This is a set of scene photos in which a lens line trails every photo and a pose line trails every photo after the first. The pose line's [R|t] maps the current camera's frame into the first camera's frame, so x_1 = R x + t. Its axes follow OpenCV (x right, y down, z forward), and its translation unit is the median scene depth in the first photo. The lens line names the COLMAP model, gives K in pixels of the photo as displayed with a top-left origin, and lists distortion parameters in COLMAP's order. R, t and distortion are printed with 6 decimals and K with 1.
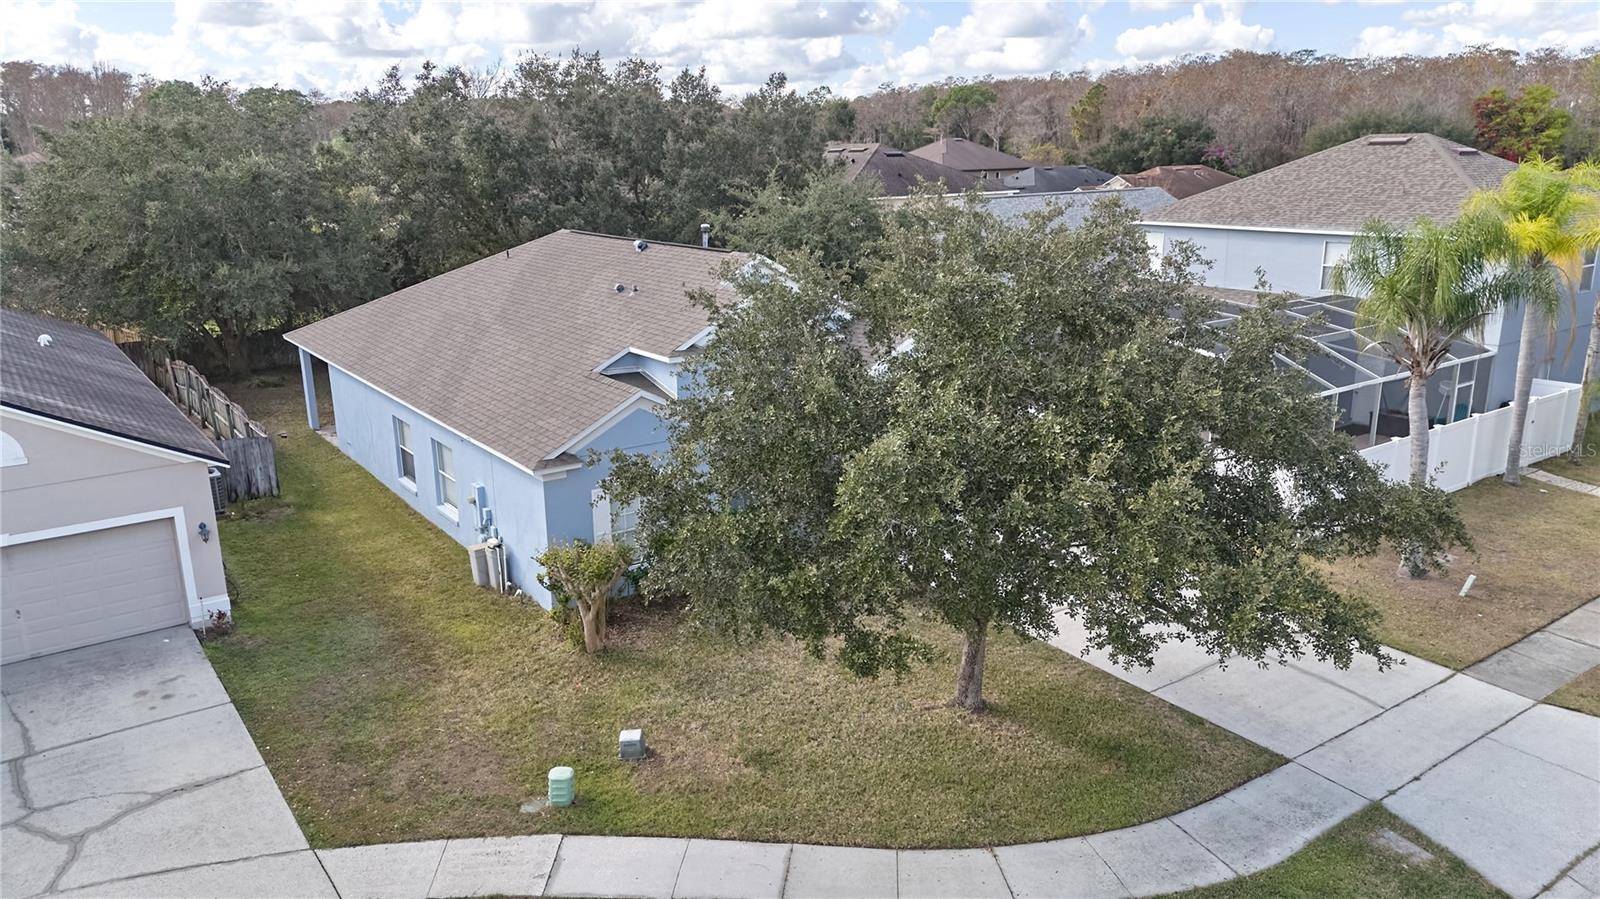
lens RADIAL K [[1105.8, 0, 800.0], [0, 1105.8, 449.5], [0, 0, 1]] dist [0.011172, -0.001145]
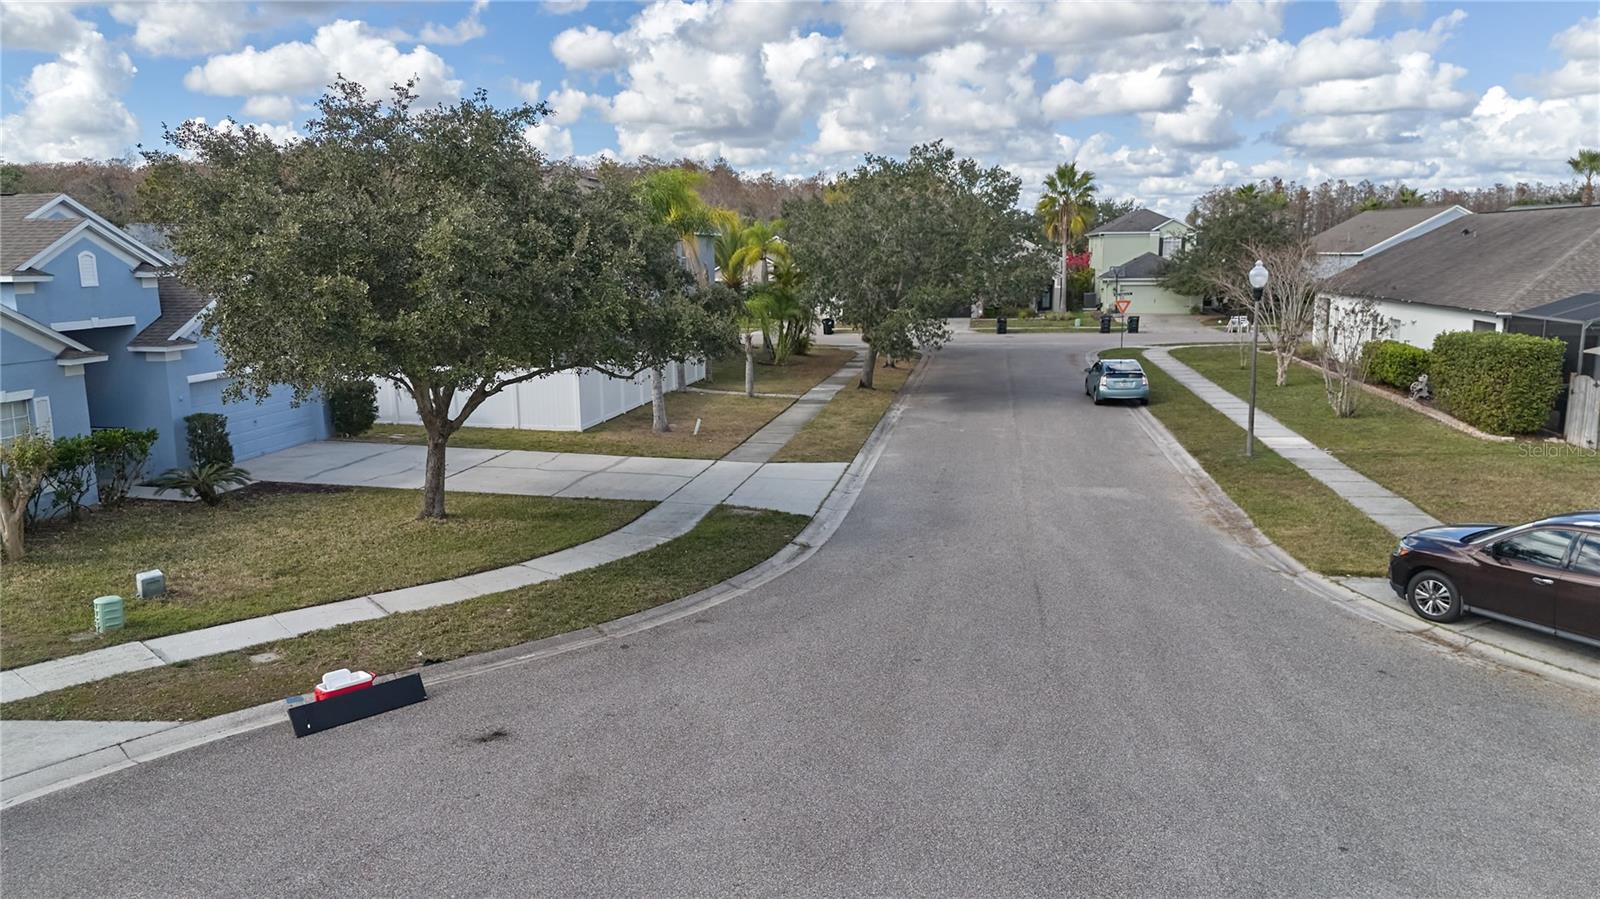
lens RADIAL K [[1105.8, 0, 800.0], [0, 1105.8, 449.5], [0, 0, 1]] dist [0.011172, -0.001145]
pose [[0.695541, -0.101949, 0.711217, -0.476452], [0.173134, 0.984495, -0.028196, 0.290103], [-0.697314, 0.142747, 0.702407, -0.175198]]
